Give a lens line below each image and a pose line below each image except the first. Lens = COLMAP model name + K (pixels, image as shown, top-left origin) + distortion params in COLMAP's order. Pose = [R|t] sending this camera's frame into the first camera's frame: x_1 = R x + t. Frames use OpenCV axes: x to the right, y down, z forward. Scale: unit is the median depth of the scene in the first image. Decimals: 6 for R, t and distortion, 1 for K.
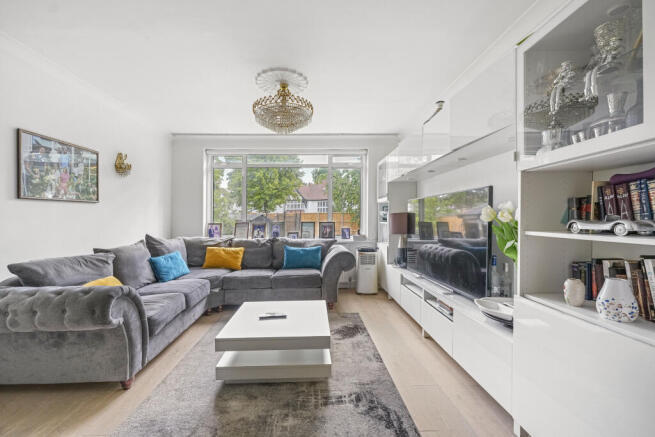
lens RADIAL K [[266.7, 0, 317.7], [0, 266.7, 219.0], [0, 0, 1]] dist [-0.000163, 0.000117]
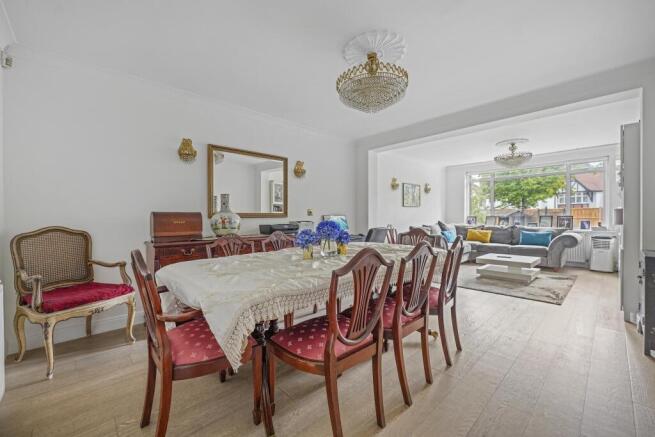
lens RADIAL K [[259.6, 0, 326.7], [0, 259.6, 213.6], [0, 0, 1]] dist [0.001579, 0.000101]
pose [[0.654541, -0.002879, -0.756021, 0.310910], [-0.003572, 0.999970, -0.006901, 0.016907], [0.756018, 0.007217, 0.654511, -0.946604]]
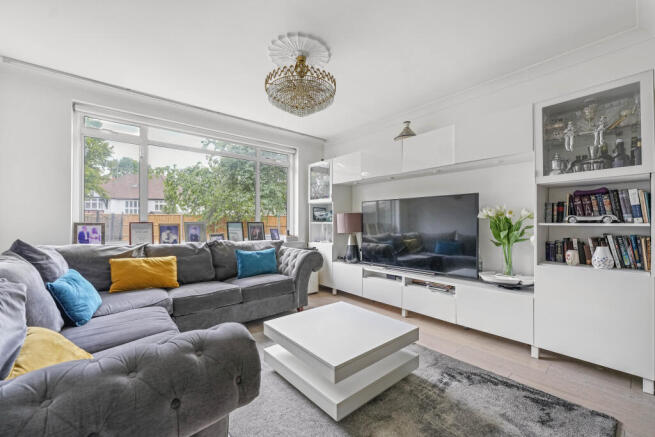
lens RADIAL K [[266.7, 0, 317.7], [0, 266.7, 219.0], [0, 0, 1]] dist [-0.000163, 0.000117]
pose [[0.785935, 0.014529, 0.618138, -0.473504], [-0.003763, 0.999818, -0.018716, 0.022549], [-0.618297, 0.012383, 0.785847, 0.225315]]
